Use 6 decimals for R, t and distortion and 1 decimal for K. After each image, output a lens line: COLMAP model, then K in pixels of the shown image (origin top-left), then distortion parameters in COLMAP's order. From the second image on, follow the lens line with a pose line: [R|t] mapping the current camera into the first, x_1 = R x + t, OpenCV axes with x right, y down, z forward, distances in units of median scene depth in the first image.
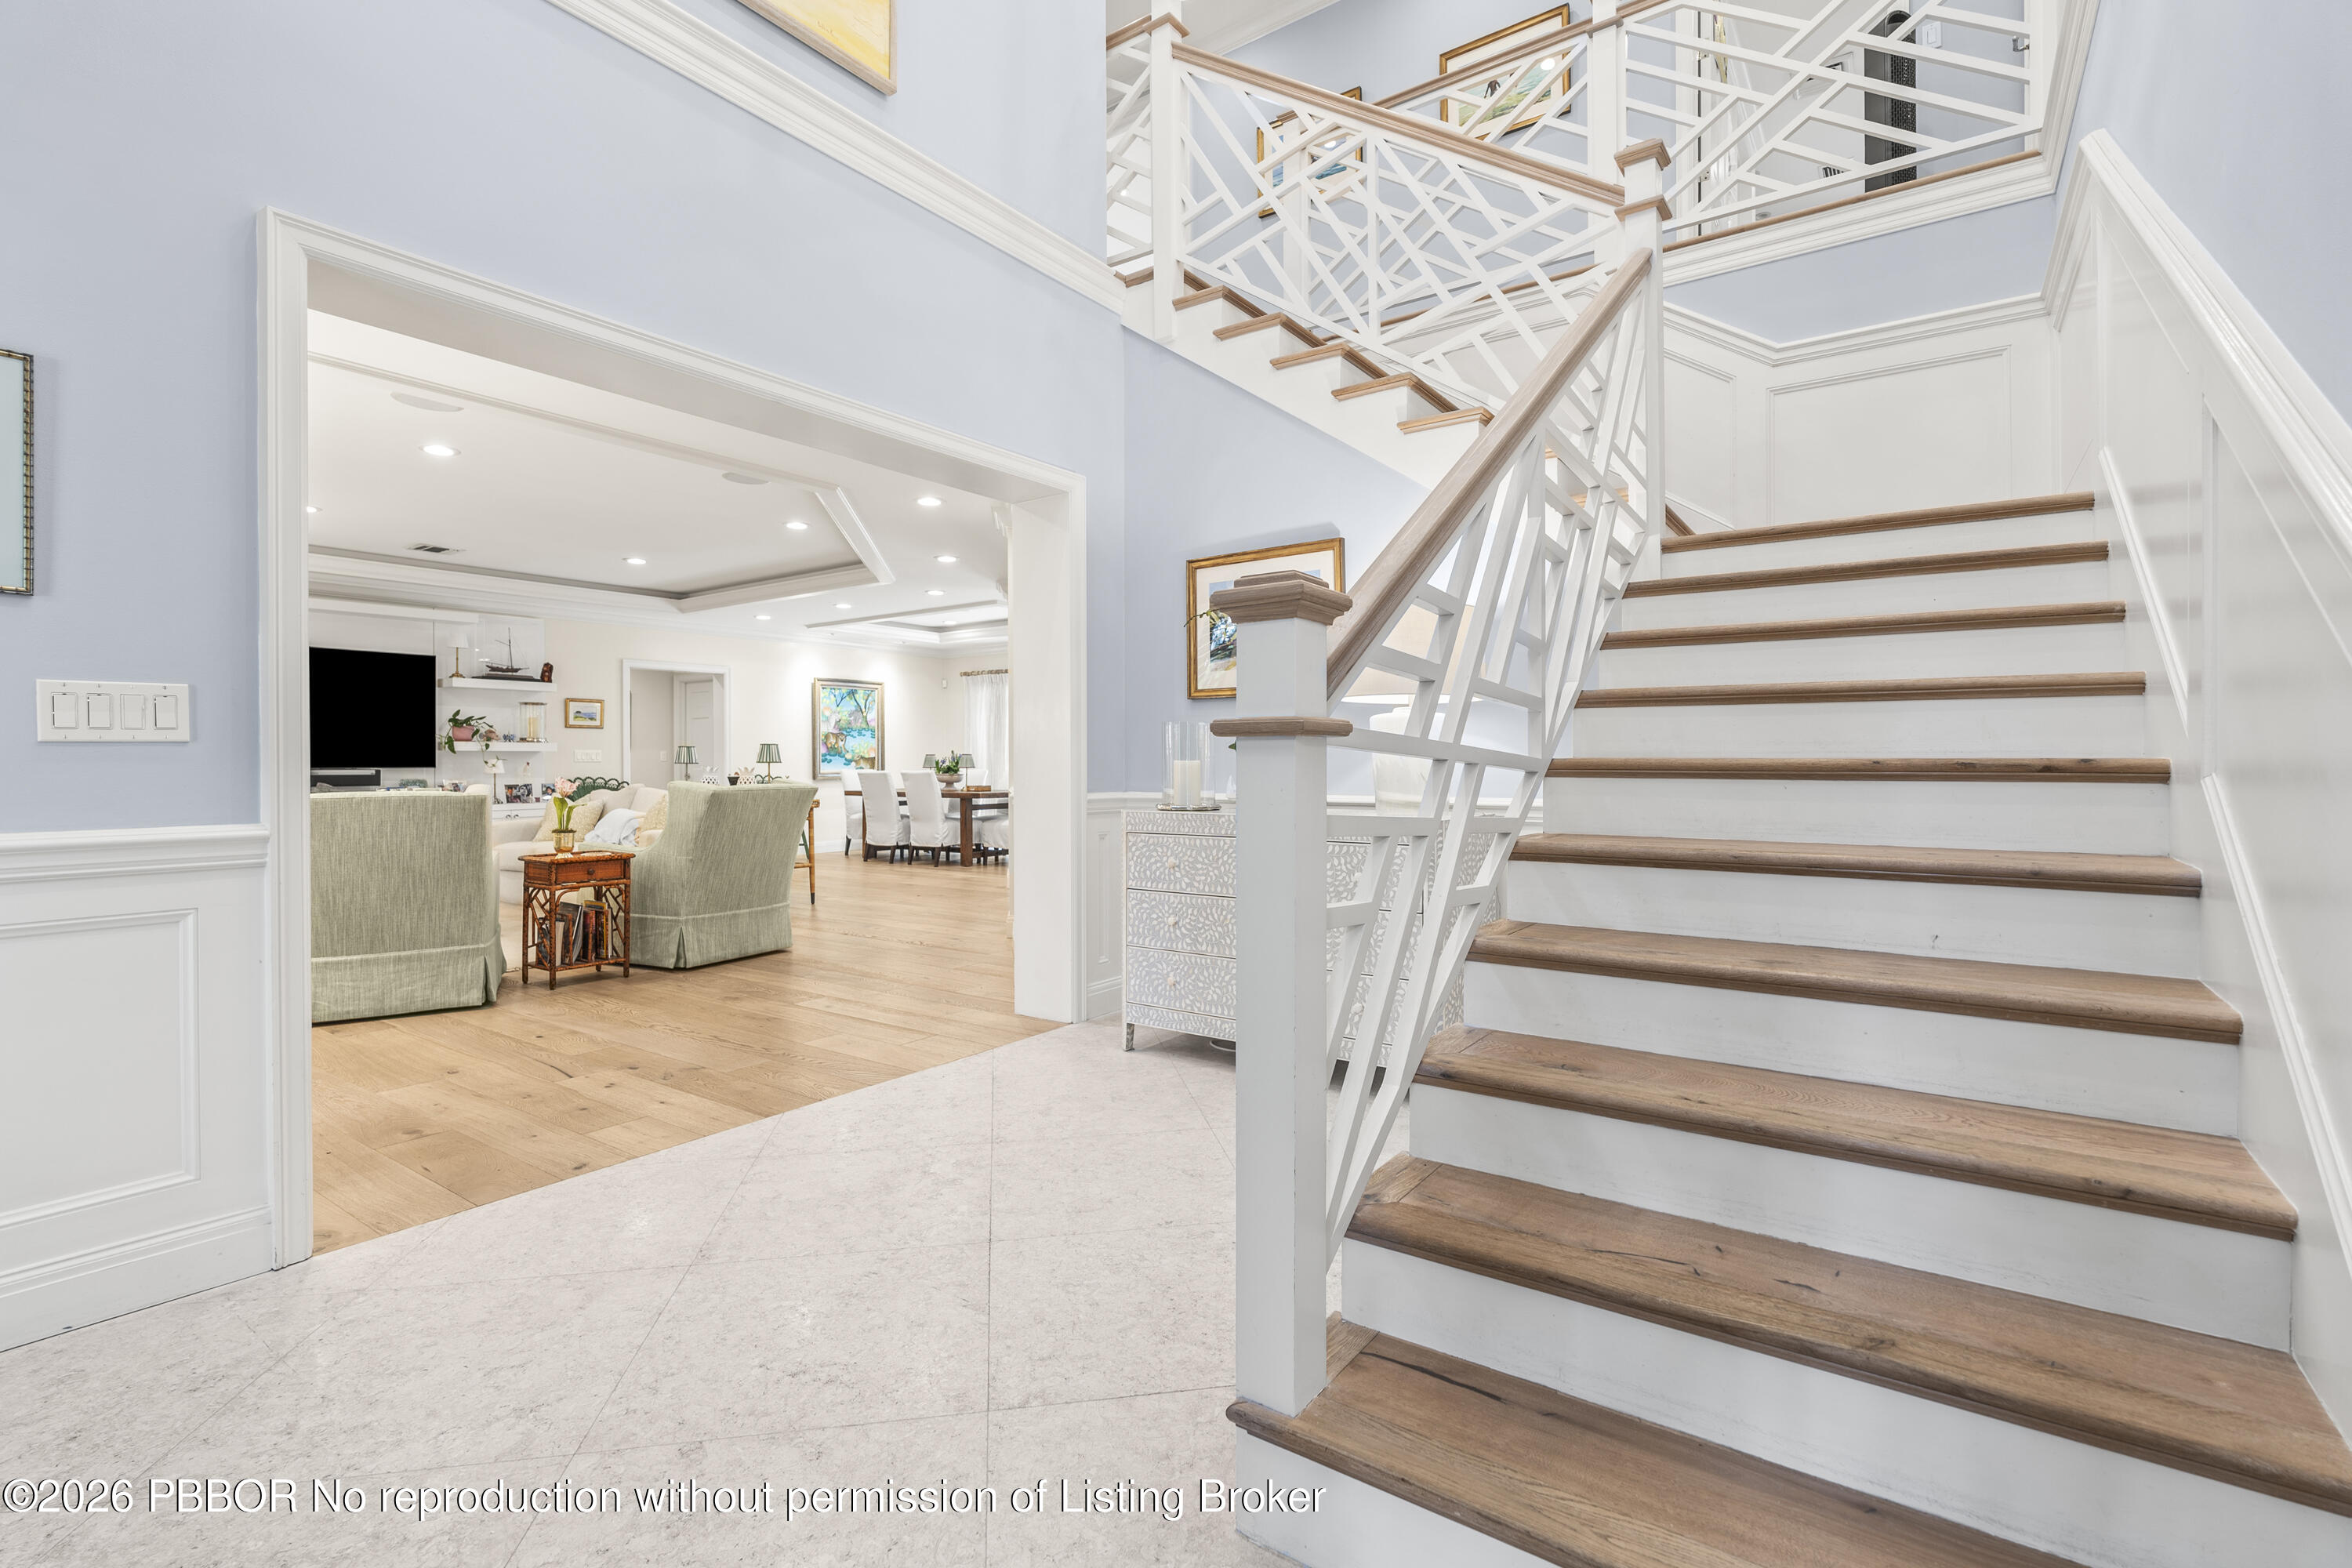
lens RADIAL K [[1049.8, 0, 1182.4], [0, 1049.8, 773.0], [0, 0, 1]] dist [-0.001362, -0.000087]
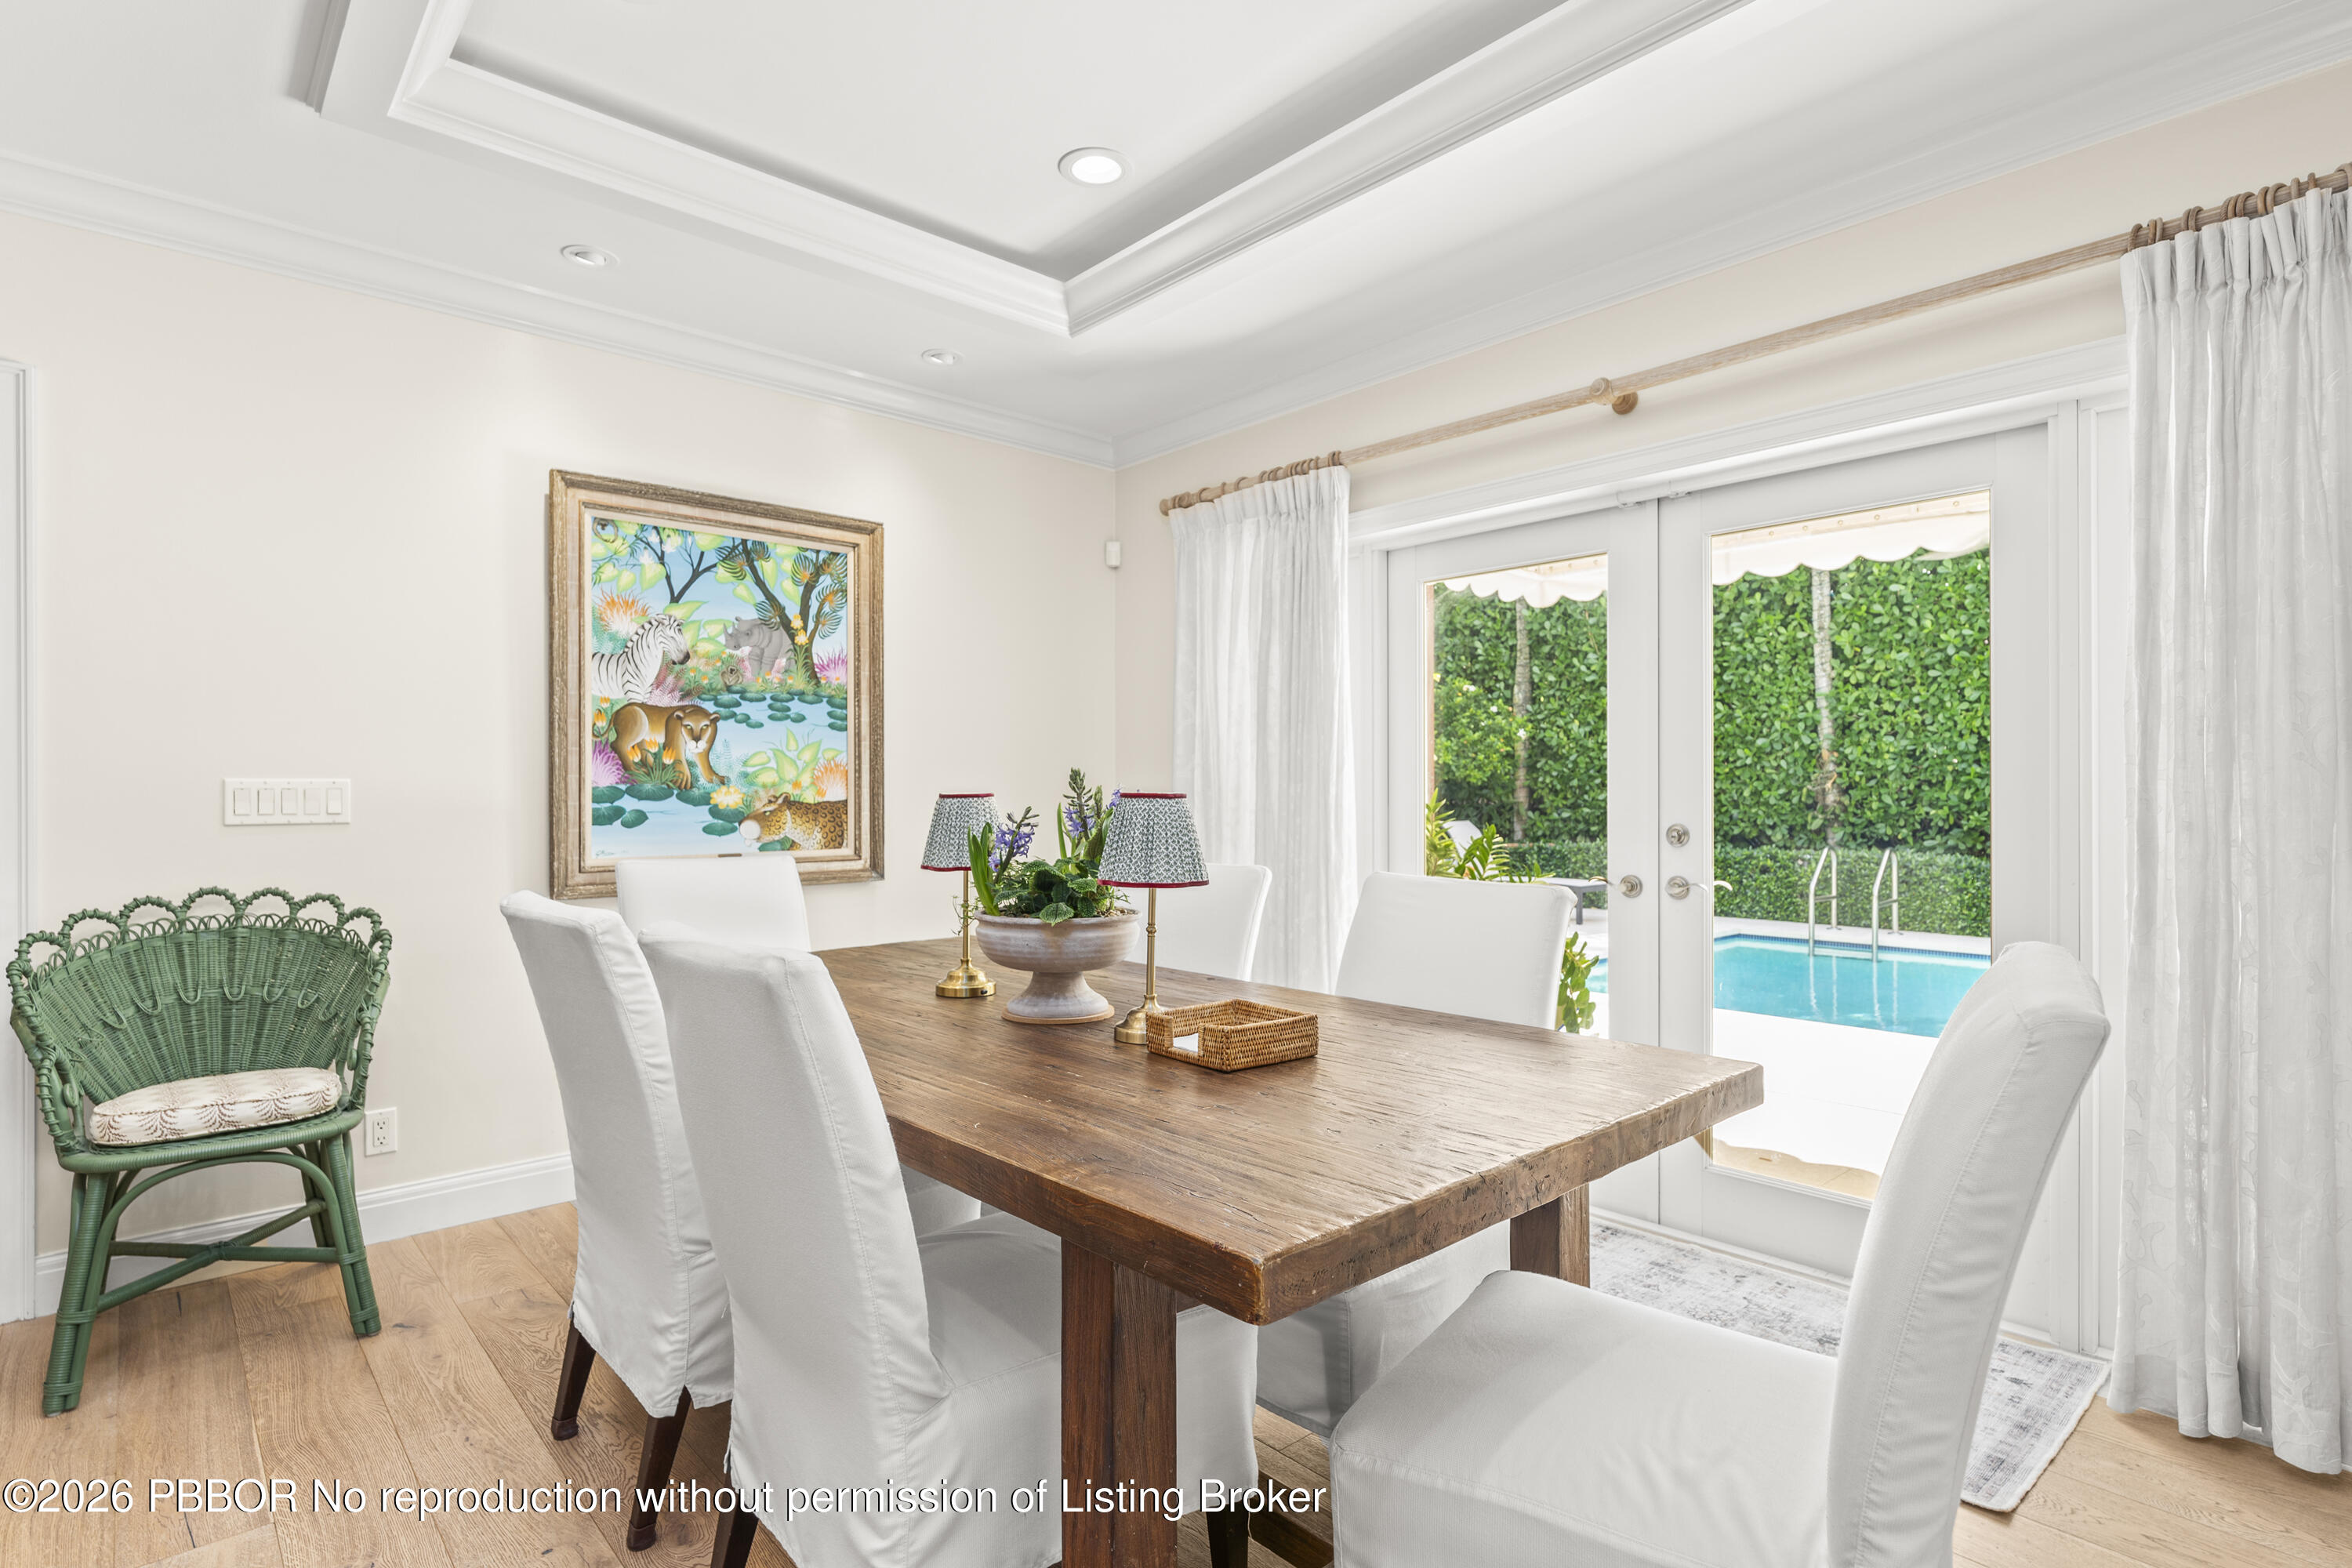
lens RADIAL K [[1168.3, 0, 1171.9], [0, 1168.3, 795.4], [0, 0, 1]] dist [0.000006, 0.000000]
pose [[0.974662, -0.002346, -0.223668, -0.149602], [-0.000424, 0.999924, -0.012335, -0.013505], [0.223680, 0.012117, 0.974587, 0.751493]]
